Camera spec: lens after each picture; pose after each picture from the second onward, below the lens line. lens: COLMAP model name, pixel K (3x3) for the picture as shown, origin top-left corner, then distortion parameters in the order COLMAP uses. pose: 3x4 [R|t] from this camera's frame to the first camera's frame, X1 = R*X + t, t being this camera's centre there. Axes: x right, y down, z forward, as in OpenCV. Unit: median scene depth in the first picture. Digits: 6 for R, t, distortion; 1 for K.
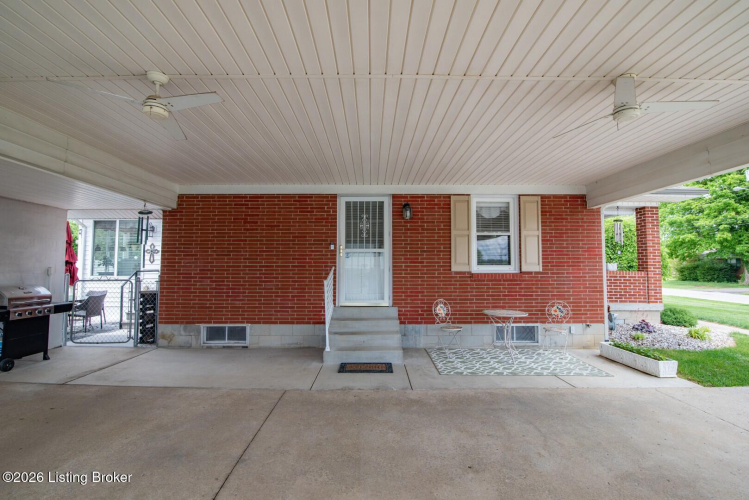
lens RADIAL K [[343.8, 0, 374.5], [0, 343.8, 250.0], [0, 0, 1]] dist [-0.016976, 0.000656]
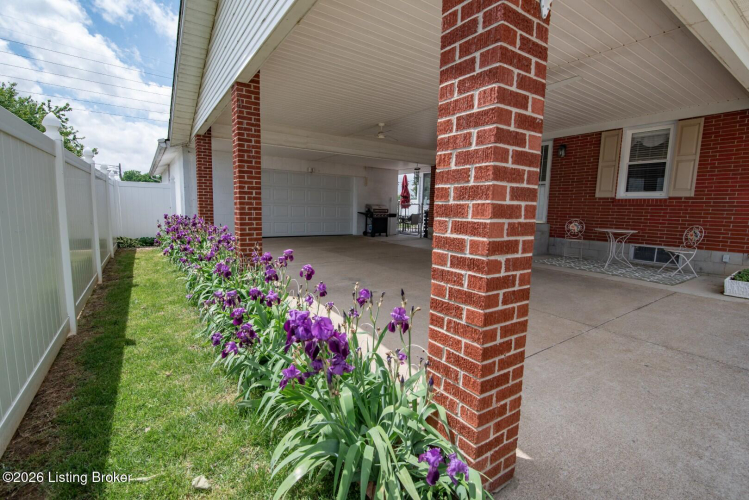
lens RADIAL K [[343.8, 0, 374.5], [0, 343.8, 250.0], [0, 0, 1]] dist [-0.016976, 0.000656]
pose [[0.555866, 0.112310, -0.823650, 0.796159], [0.025859, 0.988015, 0.152174, 0.041651], [0.830869, -0.105887, 0.546300, -0.322075]]
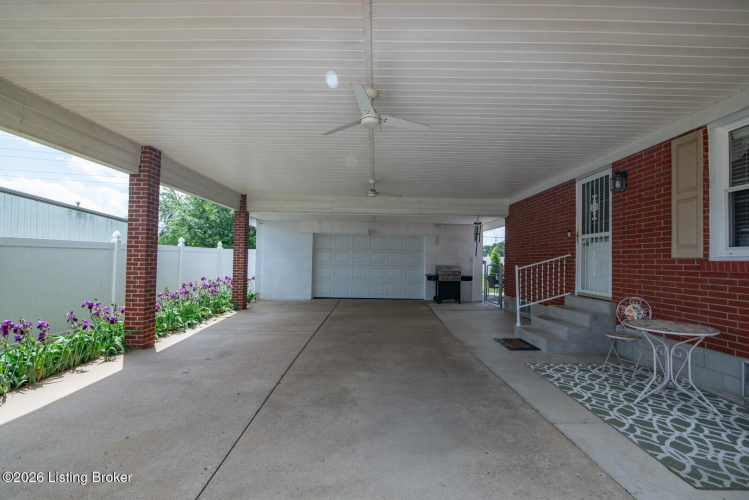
lens RADIAL K [[343.8, 0, 374.5], [0, 343.8, 250.0], [0, 0, 1]] dist [-0.016976, 0.000656]
pose [[-0.010697, -0.029370, -0.999511, 0.859420], [0.042923, 0.998634, -0.029803, 0.041284], [0.999021, -0.043220, -0.009422, 0.444006]]
